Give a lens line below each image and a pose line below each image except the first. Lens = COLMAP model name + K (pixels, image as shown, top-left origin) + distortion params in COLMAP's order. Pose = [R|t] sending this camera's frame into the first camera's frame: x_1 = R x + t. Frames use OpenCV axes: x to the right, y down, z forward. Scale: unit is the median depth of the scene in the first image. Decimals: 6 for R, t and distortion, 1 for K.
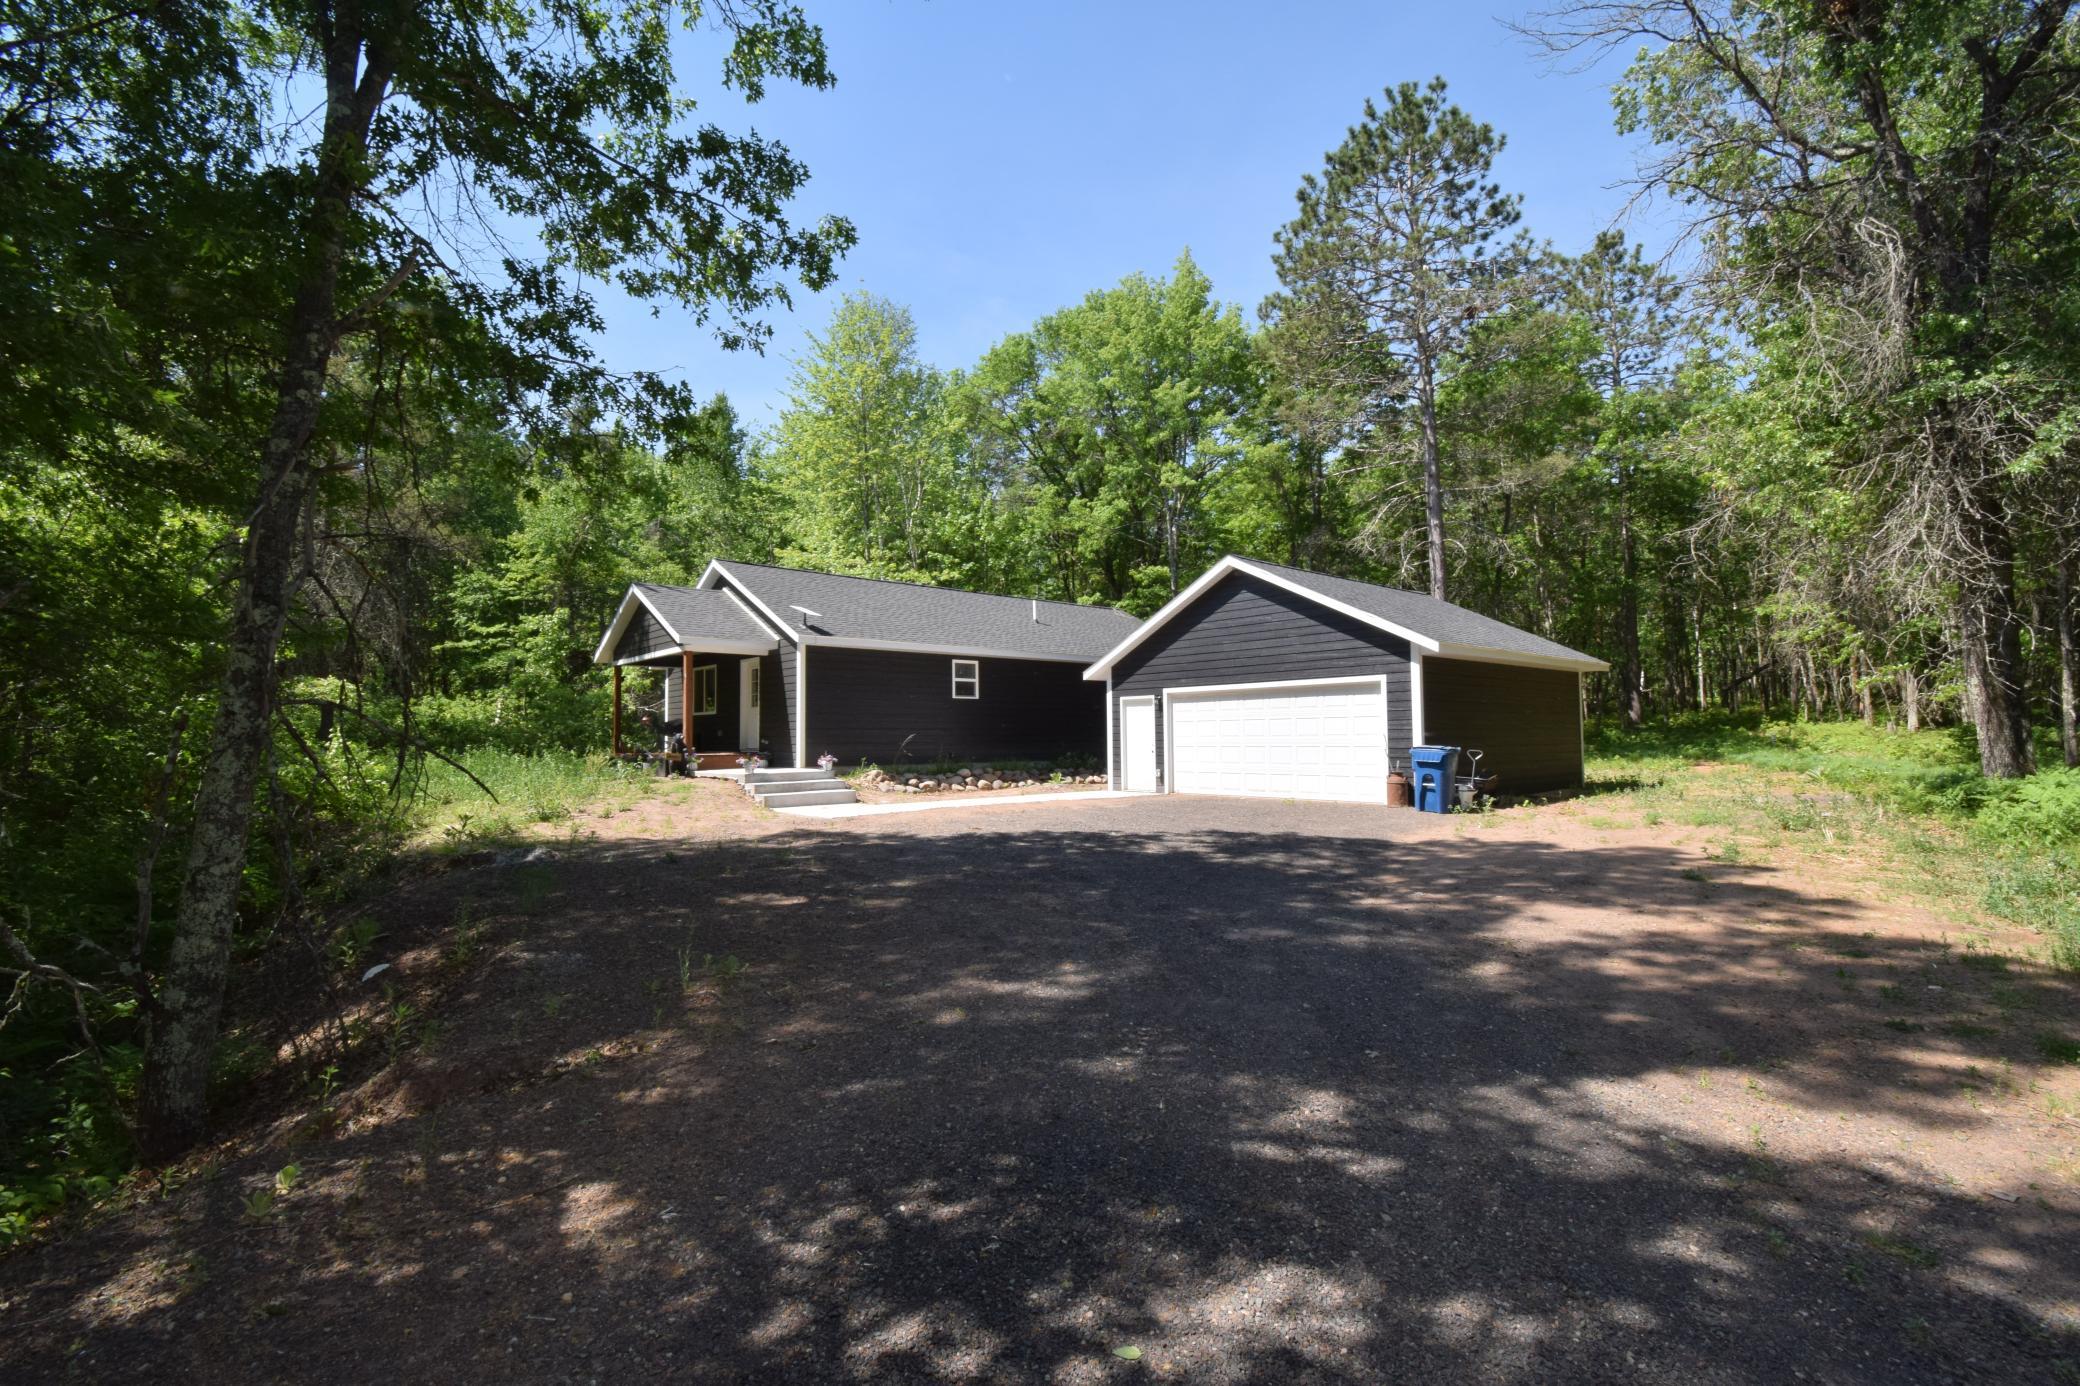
lens RADIAL K [[920.6, 0, 1035.9], [0, 920.6, 684.2], [0, 0, 1]] dist [-0.001332, -0.000069]
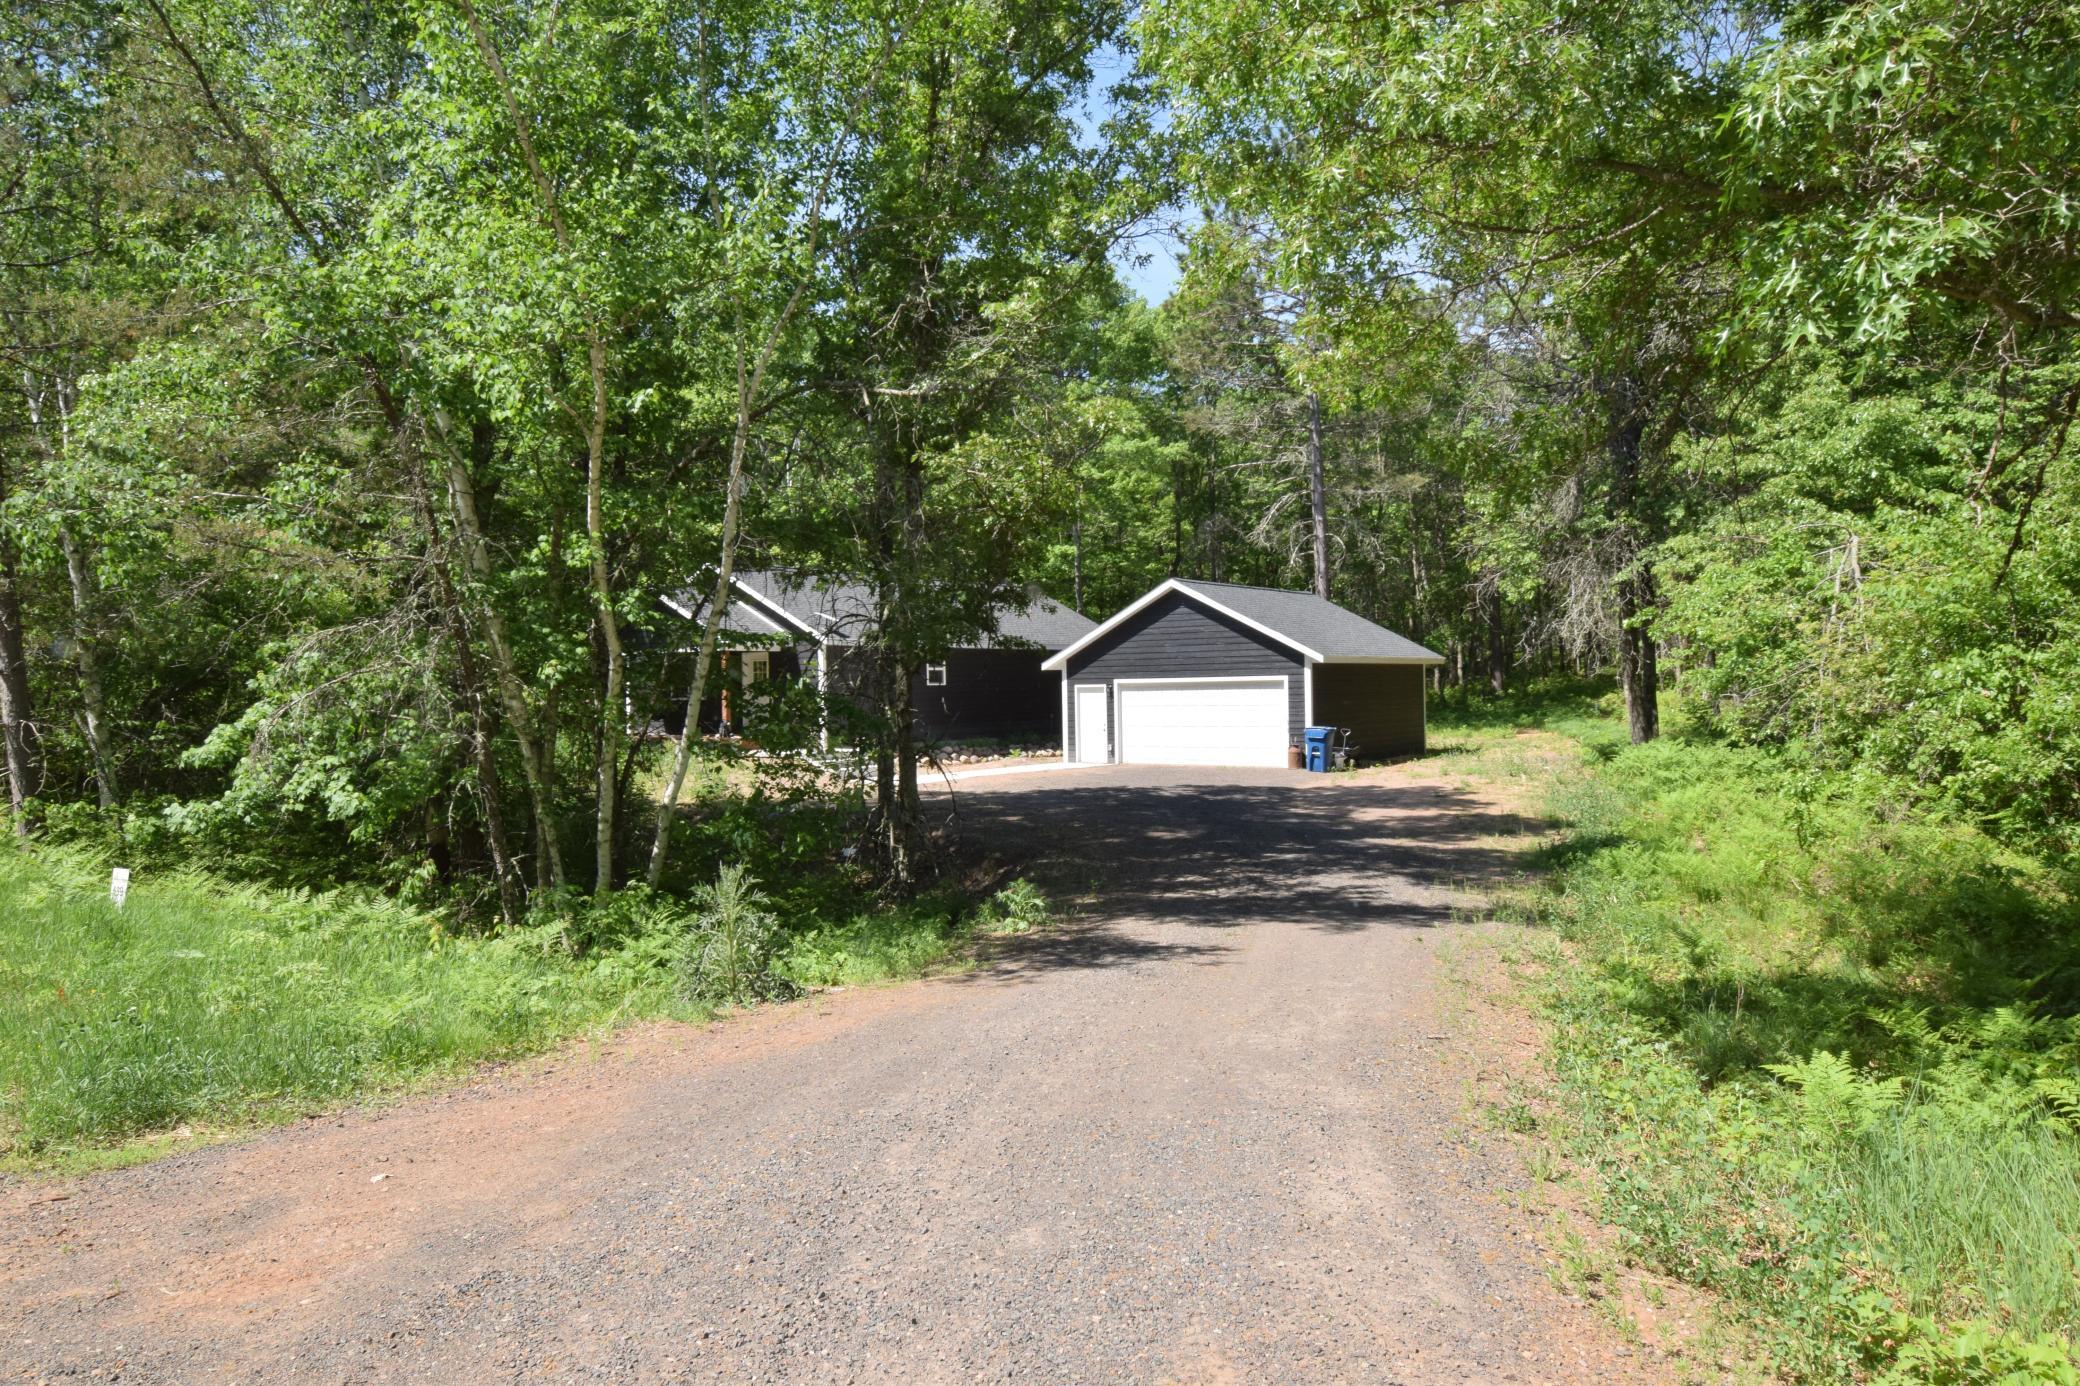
lens RADIAL K [[1356.3, 0, 1037.6], [0, 1356.3, 655.3], [0, 0, 1]] dist [0.000922, -0.000091]
pose [[0.977863, -0.001756, 0.209237, -0.332262], [-0.004847, 0.999506, 0.031041, -0.081047], [-0.209188, -0.031368, 0.977372, -0.735368]]
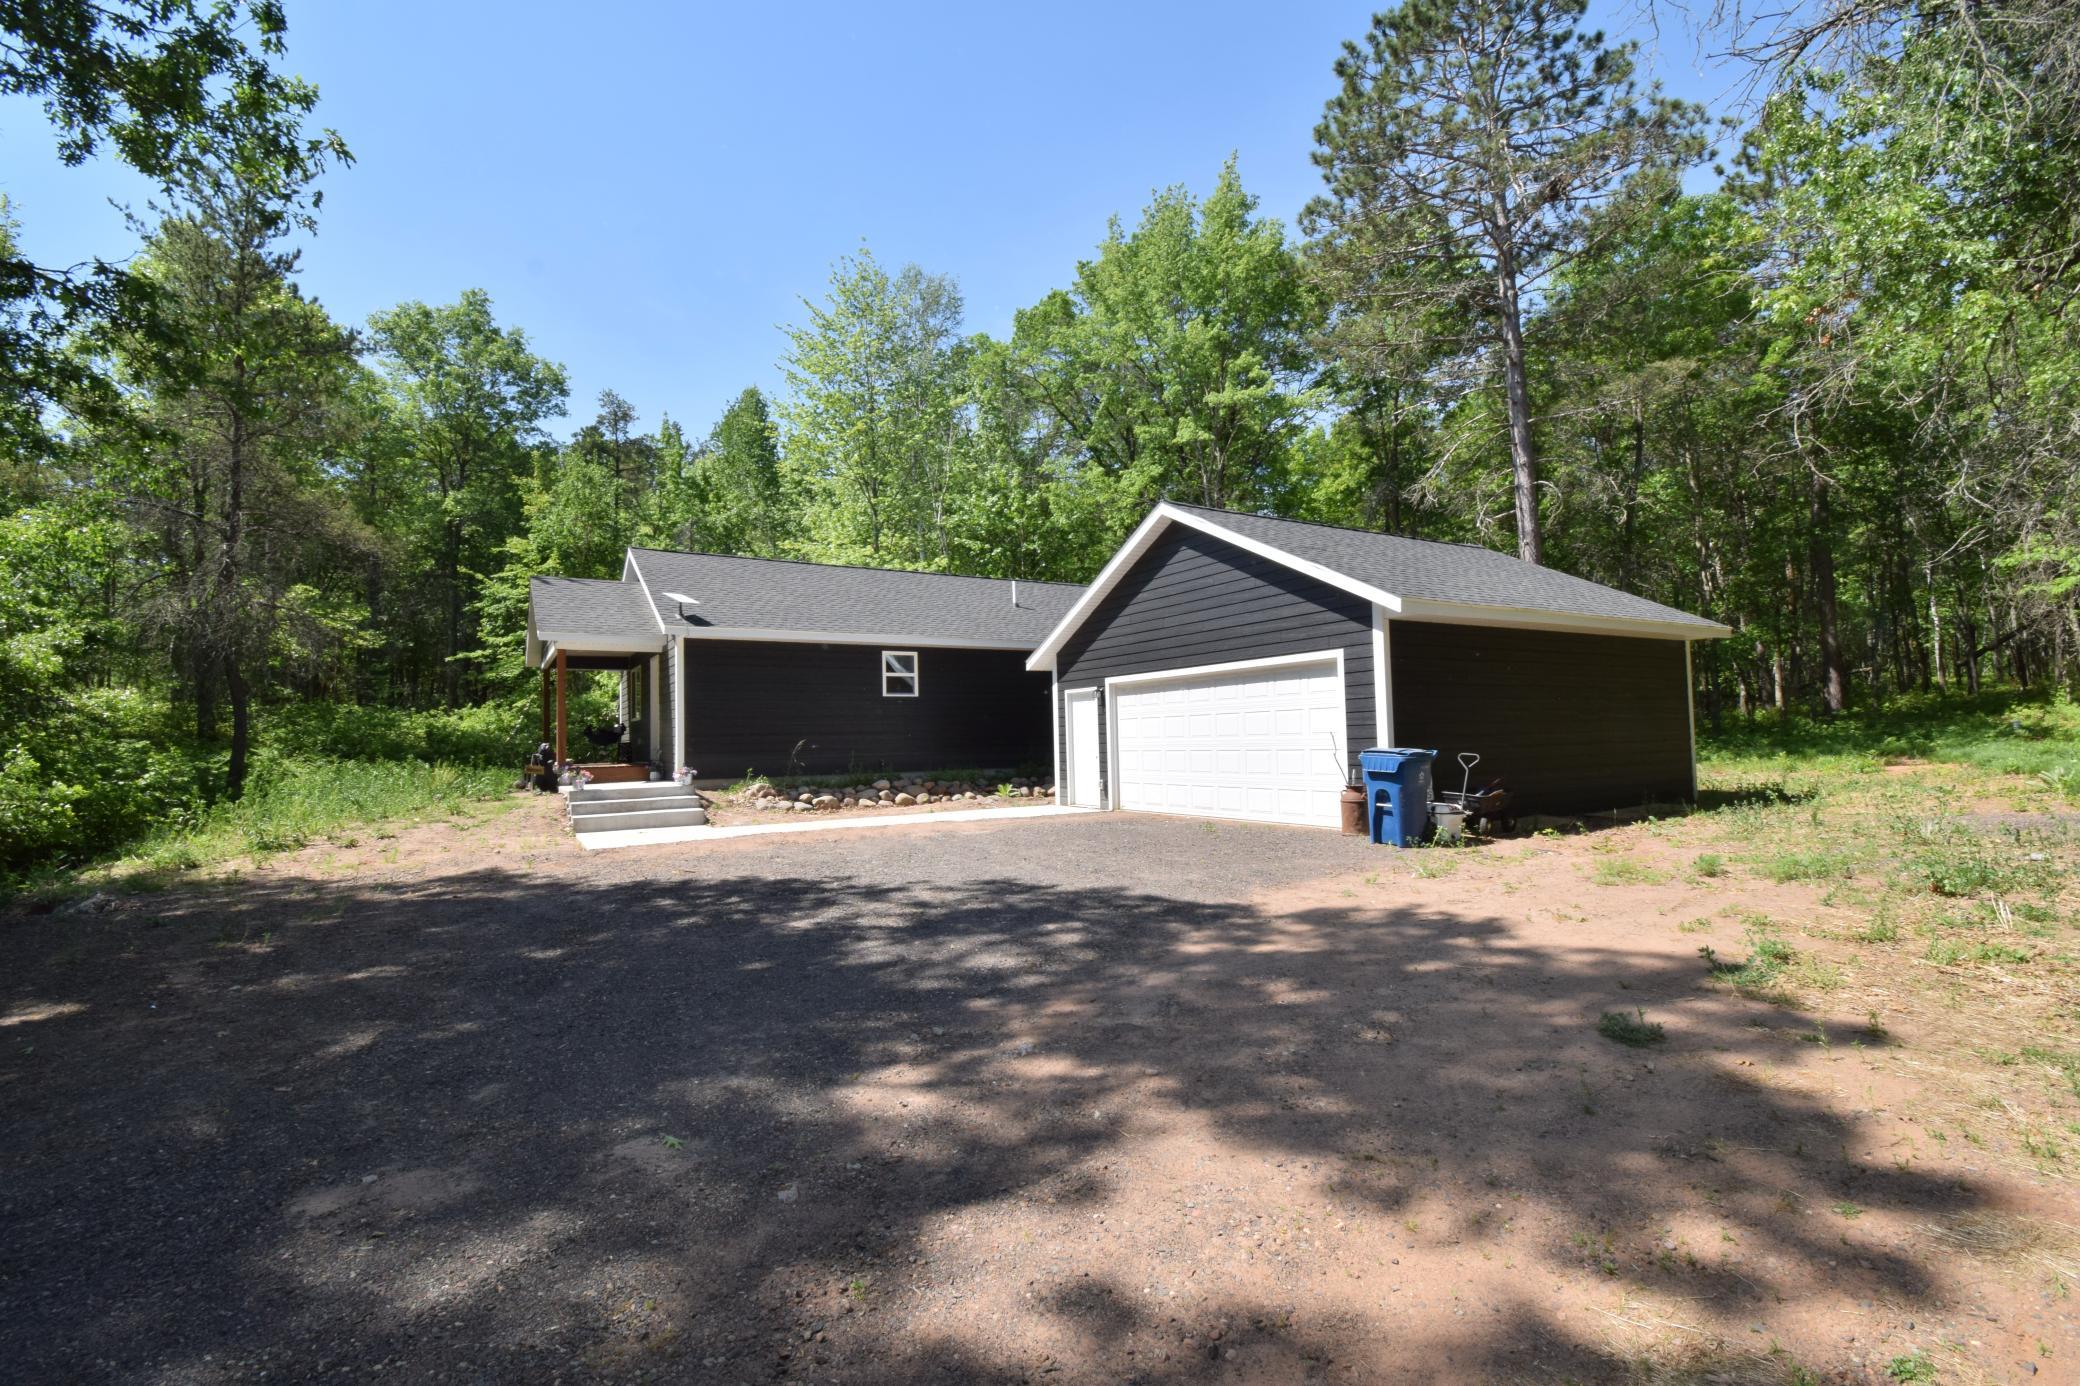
lens RADIAL K [[919.4, 0, 1040.0], [0, 919.4, 693.0], [0, 0, 1]] dist [0.022106, -0.030330]
pose [[0.985693, -0.023011, -0.166972, 0.208300], [0.024563, 0.999672, 0.007234, 0.010117], [0.166751, -0.011232, 0.985935, 0.199286]]
